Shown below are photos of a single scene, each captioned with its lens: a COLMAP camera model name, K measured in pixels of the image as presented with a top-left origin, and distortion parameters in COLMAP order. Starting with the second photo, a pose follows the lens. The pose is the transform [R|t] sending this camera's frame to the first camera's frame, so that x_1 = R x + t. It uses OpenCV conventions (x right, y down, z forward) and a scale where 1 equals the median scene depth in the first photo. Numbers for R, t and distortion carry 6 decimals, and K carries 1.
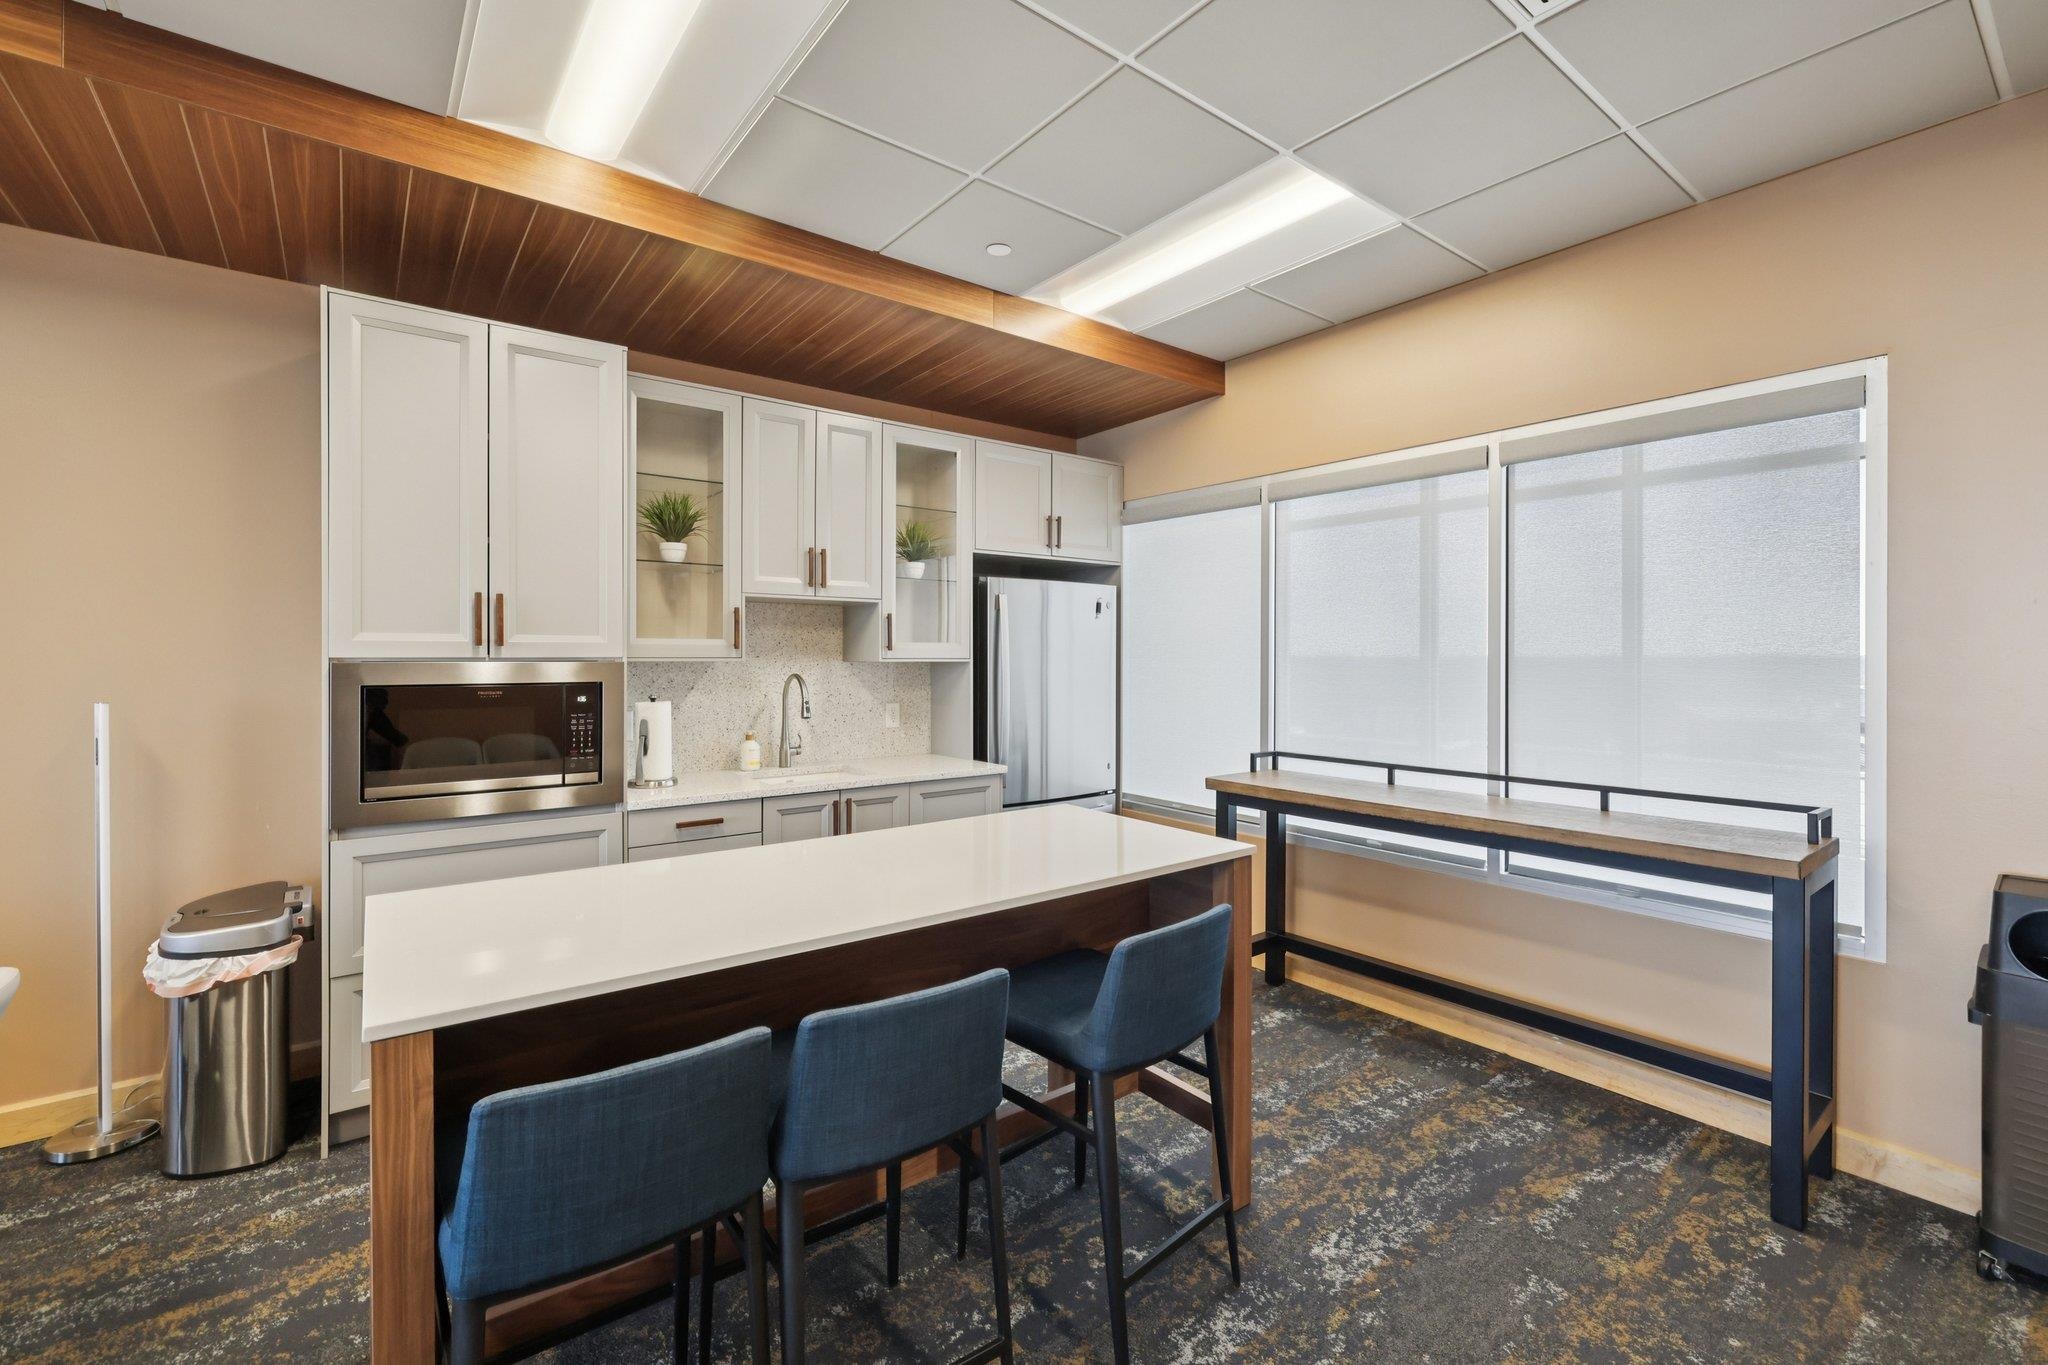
lens RADIAL K [[875.1, 0, 1013.3], [0, 875.1, 669.9], [0, 0, 1]] dist [0.000262, 0.000046]
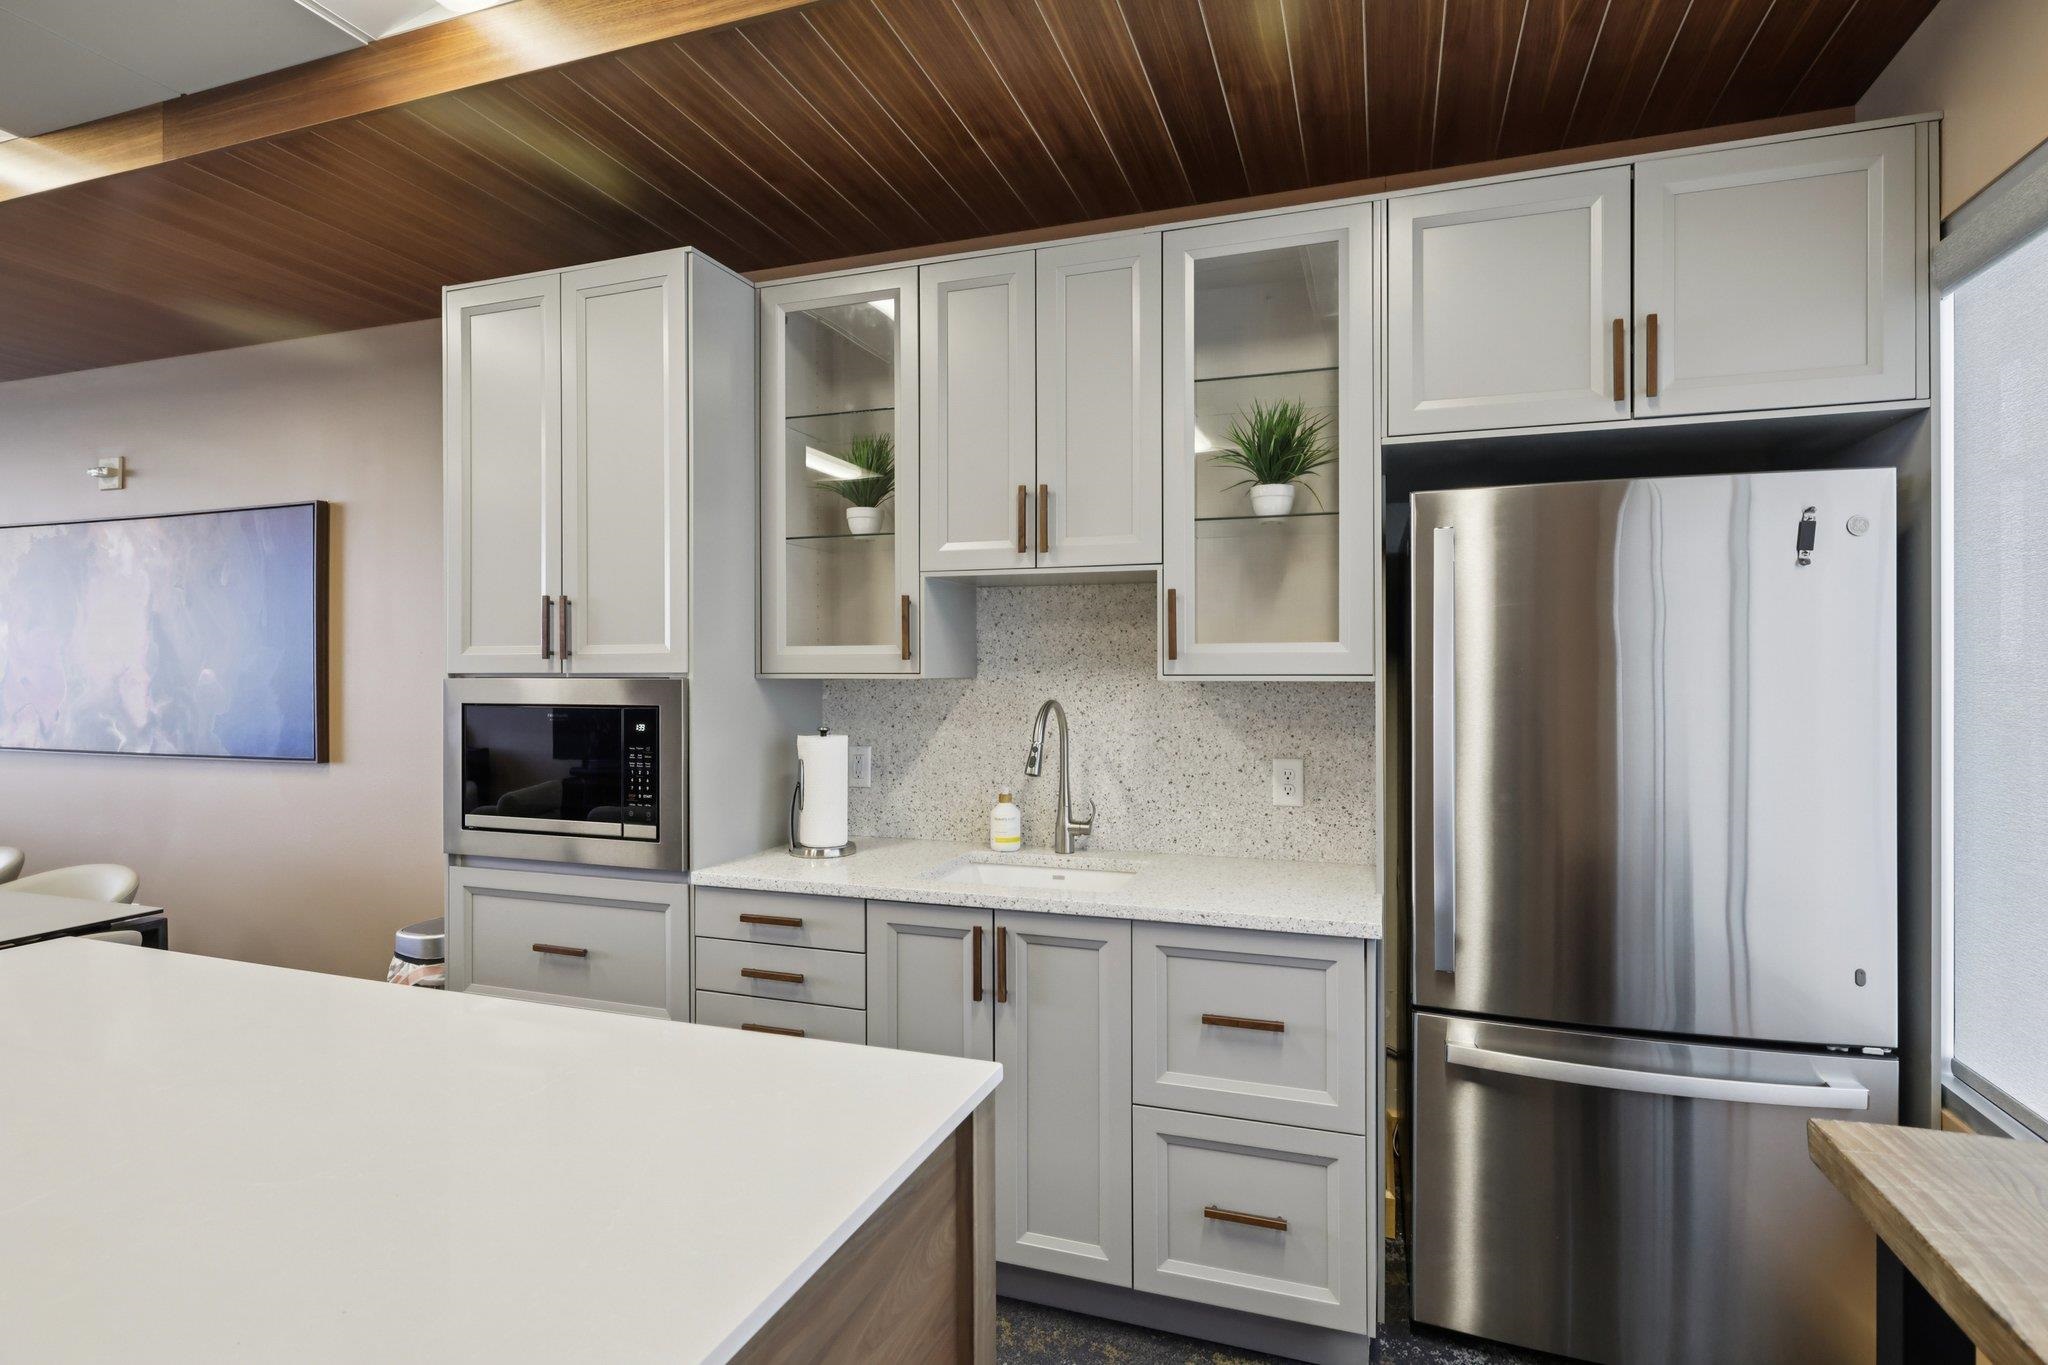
lens RADIAL K [[1038.0, 0, 1021.9], [0, 1038.0, 675.5], [0, 0, 1]] dist [-0.000665, -0.000402]
pose [[0.551633, 0.001496, -0.834085, 0.367691], [-0.011978, 0.999909, -0.006129, -0.008627], [0.834001, 0.013372, 0.551601, 0.649046]]
